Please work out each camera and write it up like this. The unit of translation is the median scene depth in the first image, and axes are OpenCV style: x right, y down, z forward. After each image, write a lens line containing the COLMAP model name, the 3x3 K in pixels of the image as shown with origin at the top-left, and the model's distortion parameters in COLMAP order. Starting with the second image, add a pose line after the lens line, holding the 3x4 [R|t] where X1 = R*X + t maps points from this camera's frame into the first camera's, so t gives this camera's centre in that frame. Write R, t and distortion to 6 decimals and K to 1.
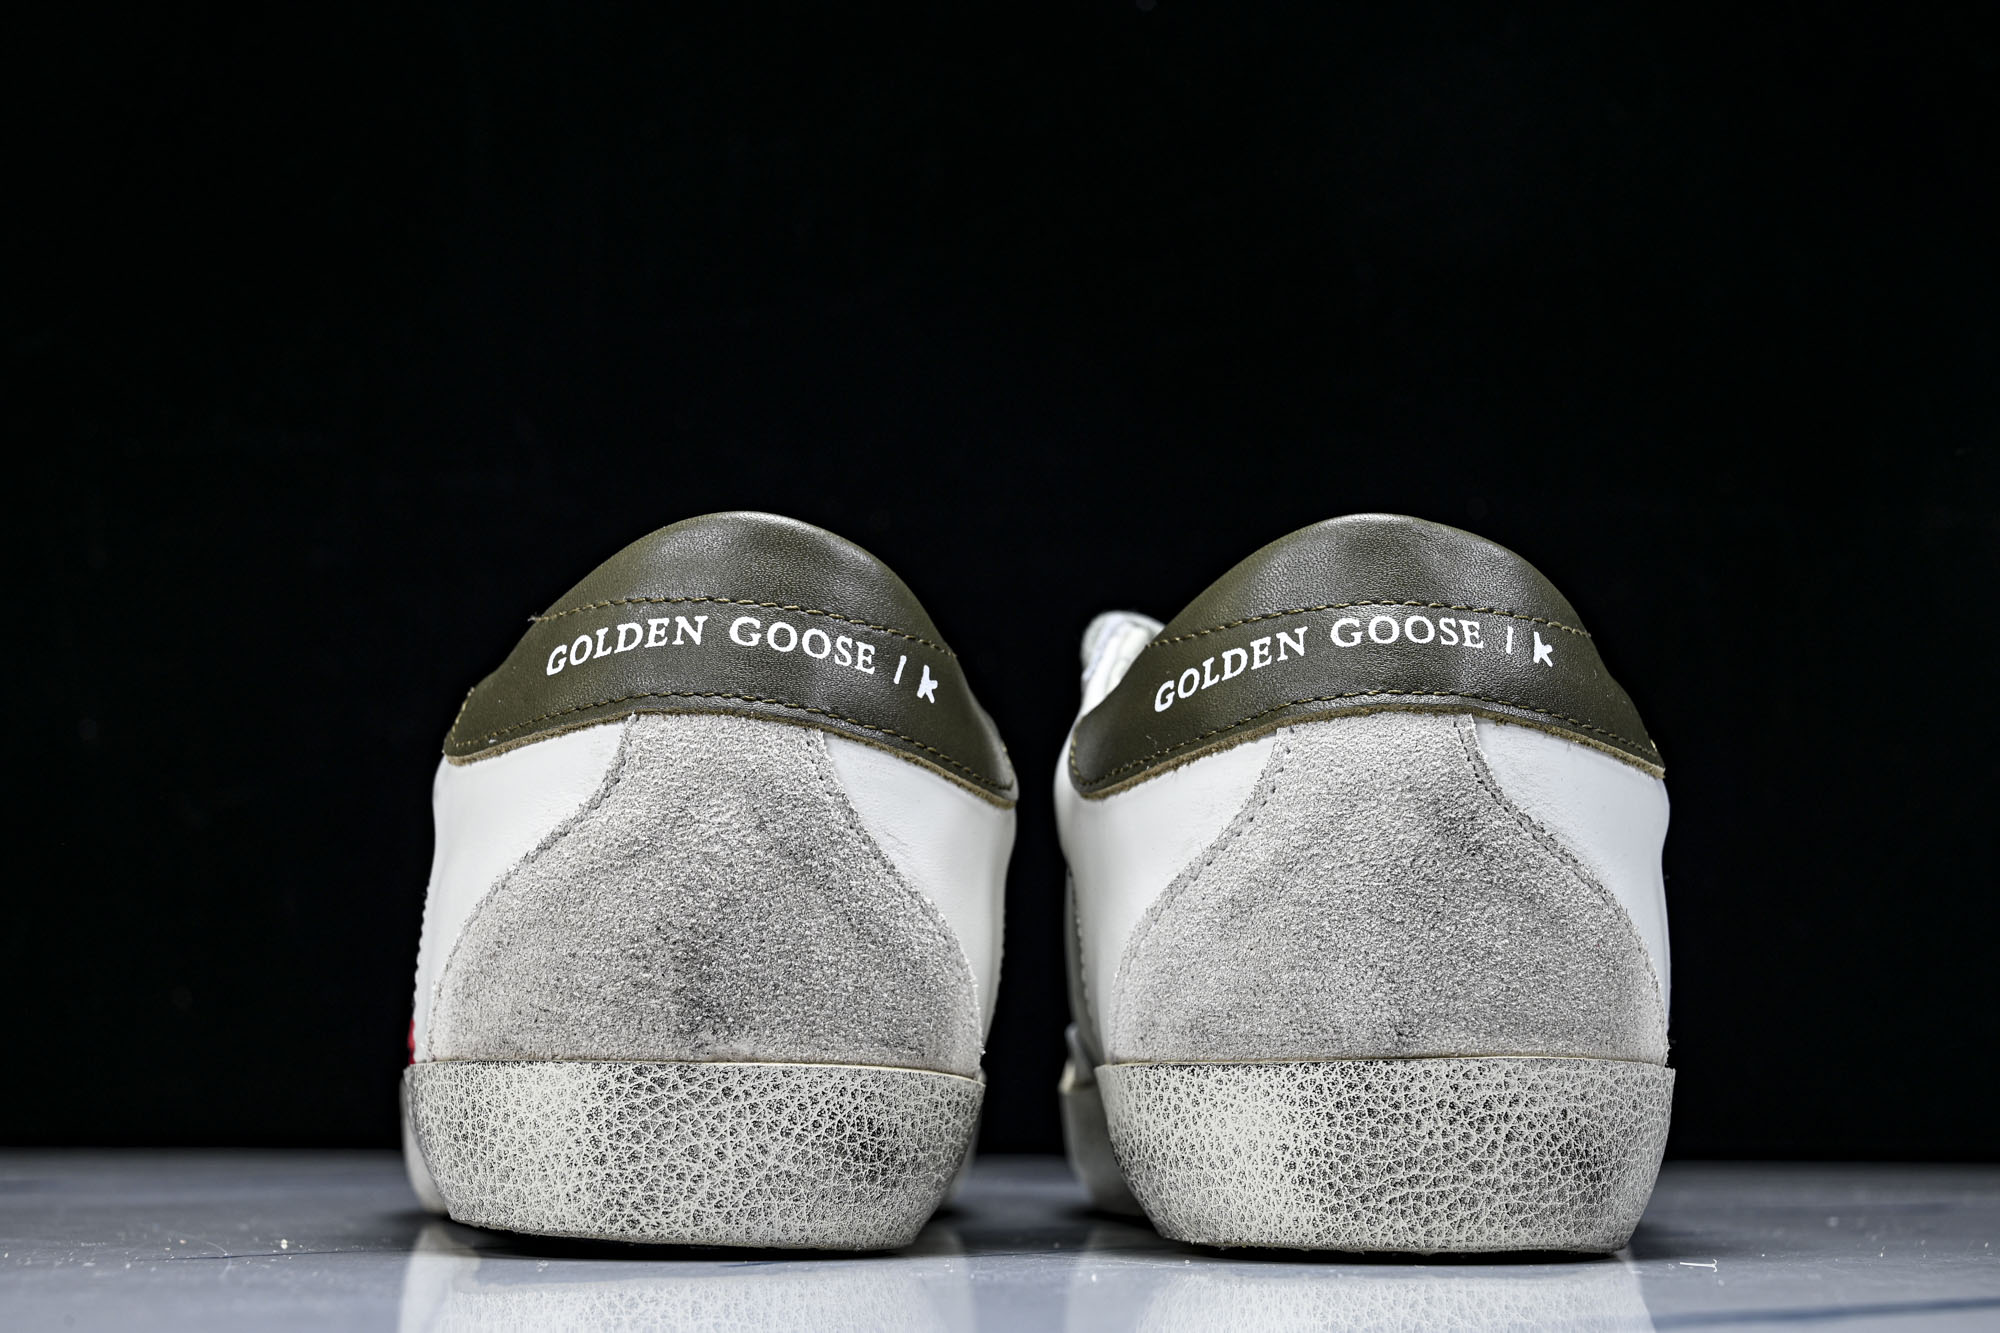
lens RADIAL K [[3974.5, 0, 1000.0], [0, 3974.5, 666.5], [0, 0, 1]] dist [-0.064319, 0.152358]
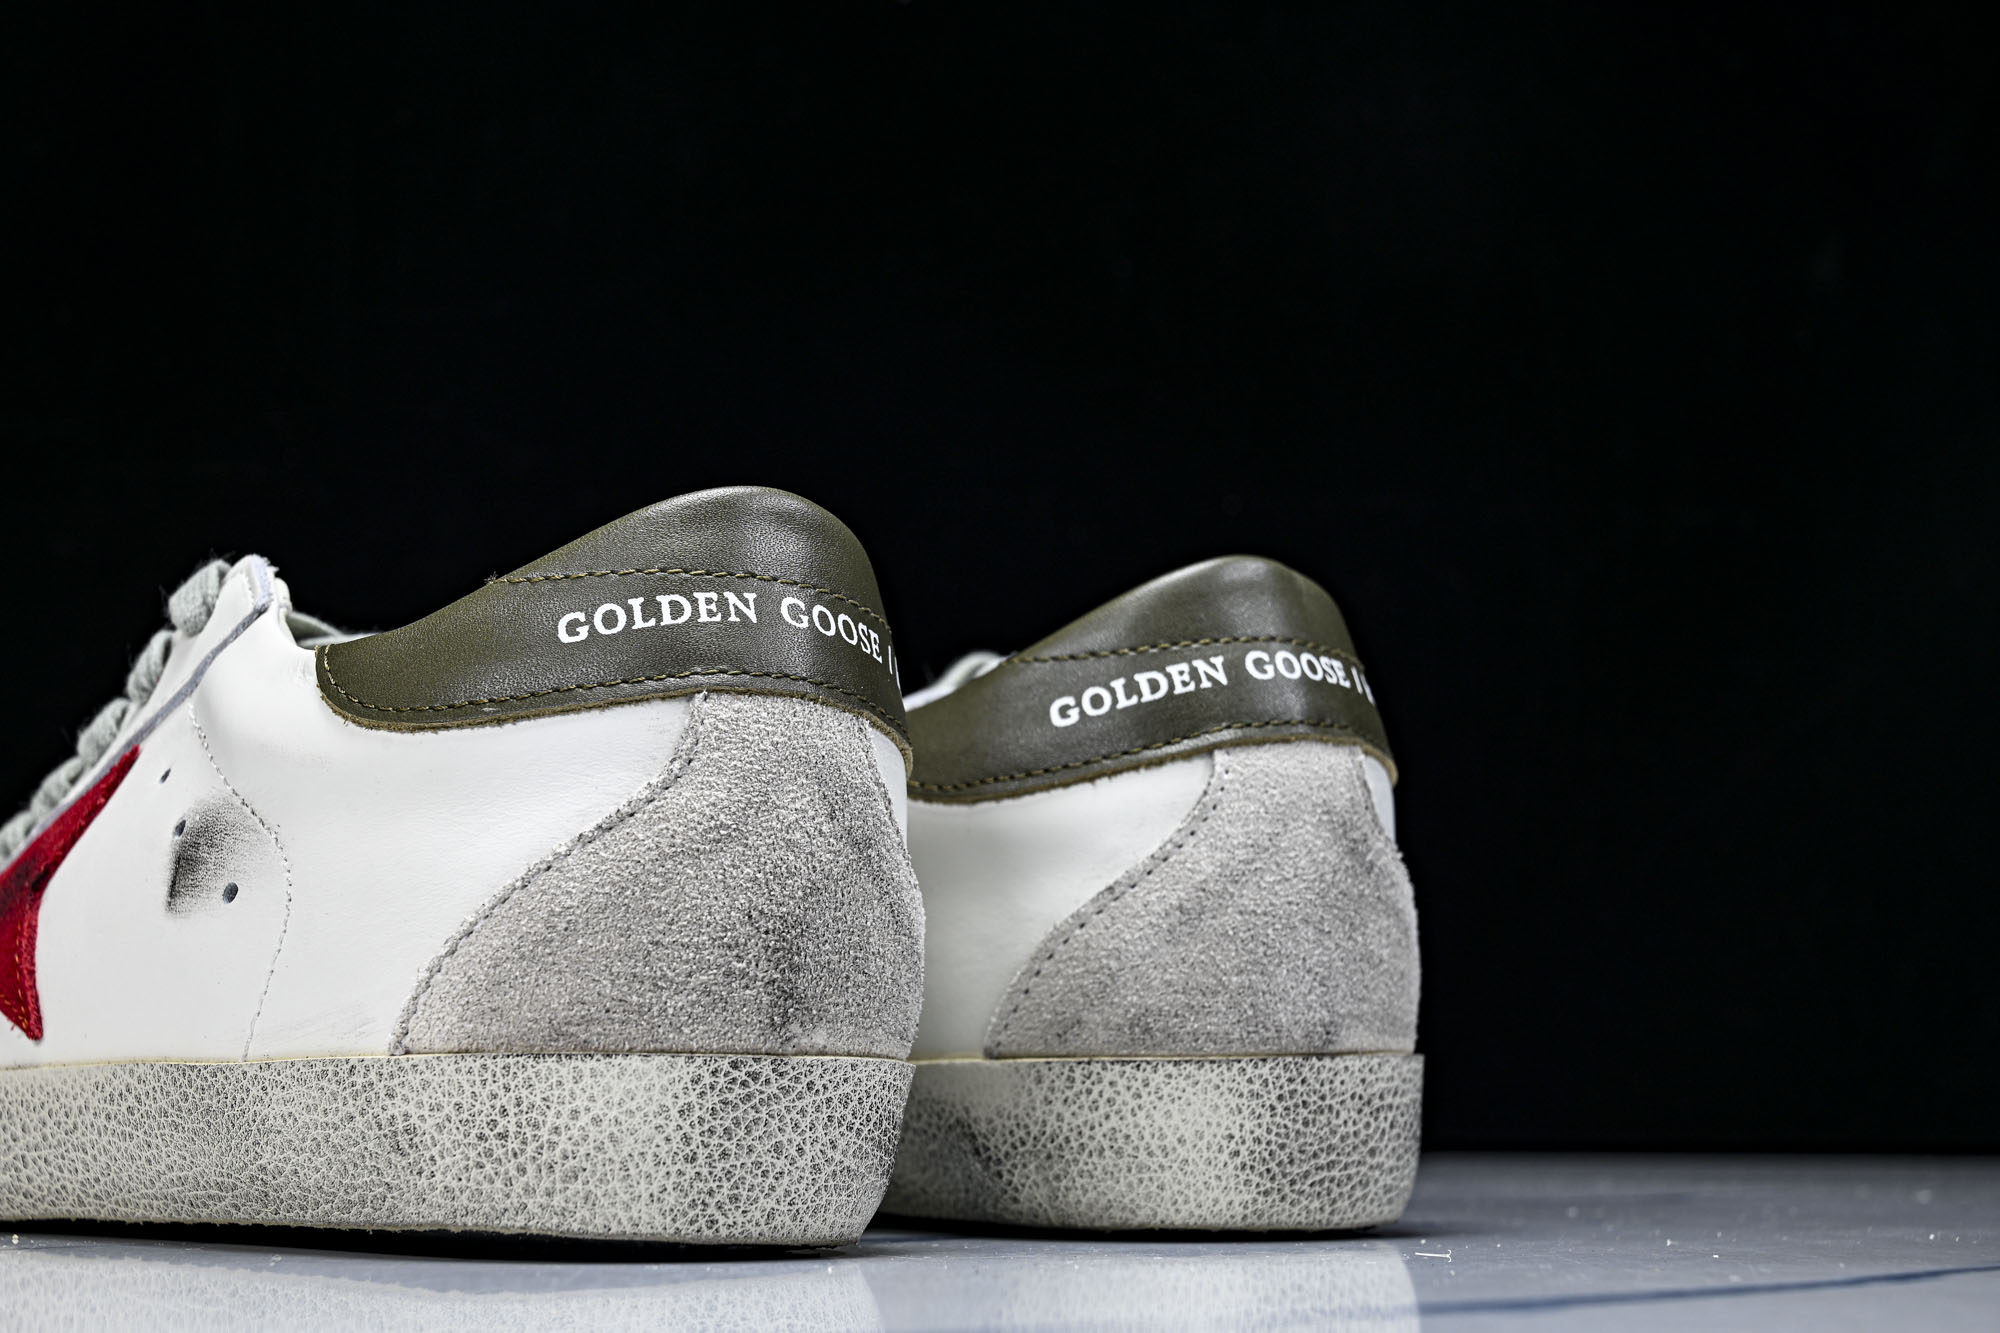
lens RADIAL K [[3974.5, 0, 1000.0], [0, 3974.5, 666.5], [0, 0, 1]] dist [-0.064319, 0.152358]
pose [[0.683651, 0.075767, 0.725866, -0.754980], [-0.074653, 0.996639, -0.033719, 0.033589], [-0.725981, -0.031136, 0.687009, 0.297204]]
